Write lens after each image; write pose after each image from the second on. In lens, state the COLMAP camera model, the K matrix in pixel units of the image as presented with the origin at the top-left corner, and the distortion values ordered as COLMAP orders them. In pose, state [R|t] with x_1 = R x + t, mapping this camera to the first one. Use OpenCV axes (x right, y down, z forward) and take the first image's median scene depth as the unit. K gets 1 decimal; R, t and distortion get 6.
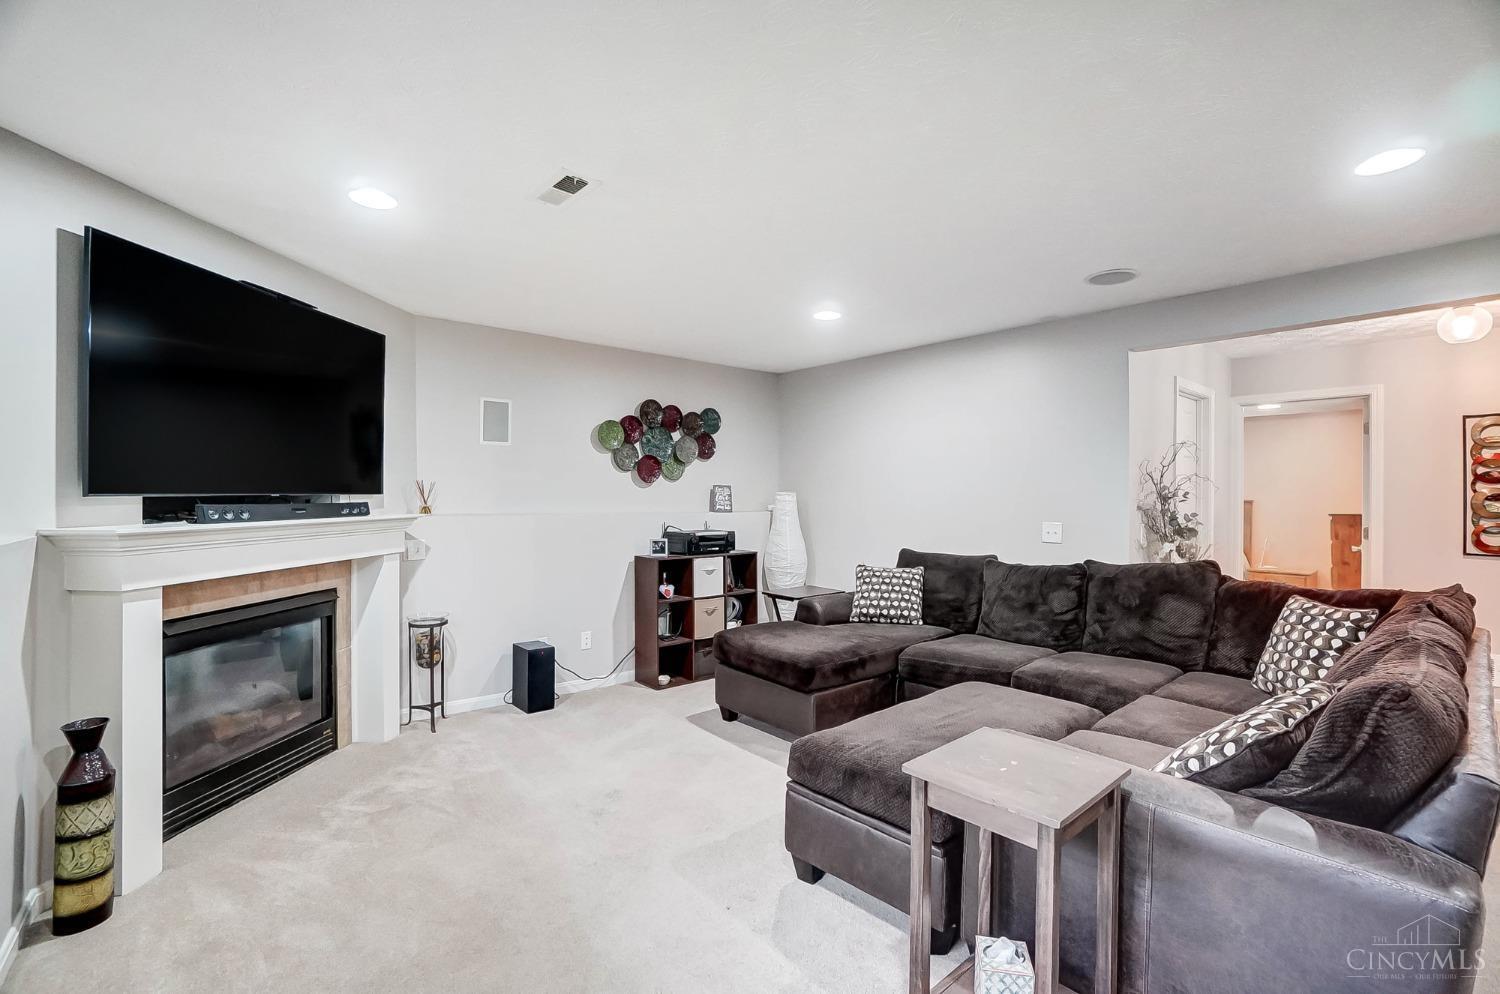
lens RADIAL K [[676.8, 0, 729.8], [0, 676.8, 483.4], [0, 0, 1]] dist [-0.053114, 0.018412]
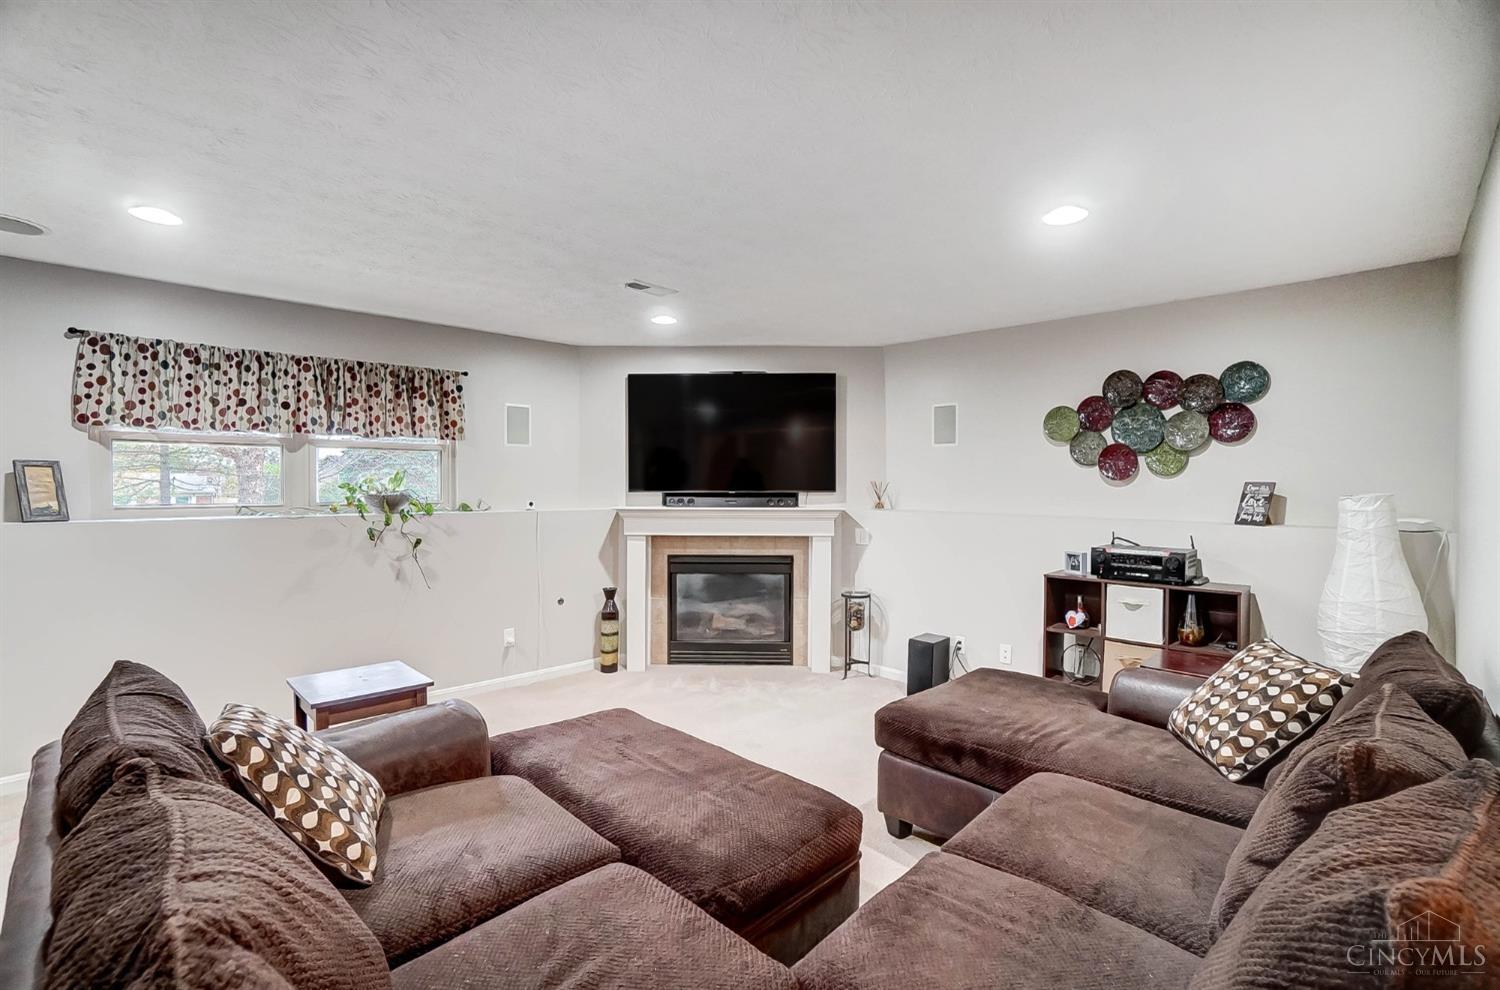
lens RADIAL K [[676.8, 0, 729.8], [0, 676.8, 481.4], [0, 0, 1]] dist [-0.053114, 0.018412]
pose [[0.076564, -0.006766, -0.997042, 0.801439], [0.010972, 0.999922, -0.005943, 0.000390], [0.997004, -0.010485, 0.076632, 0.677675]]
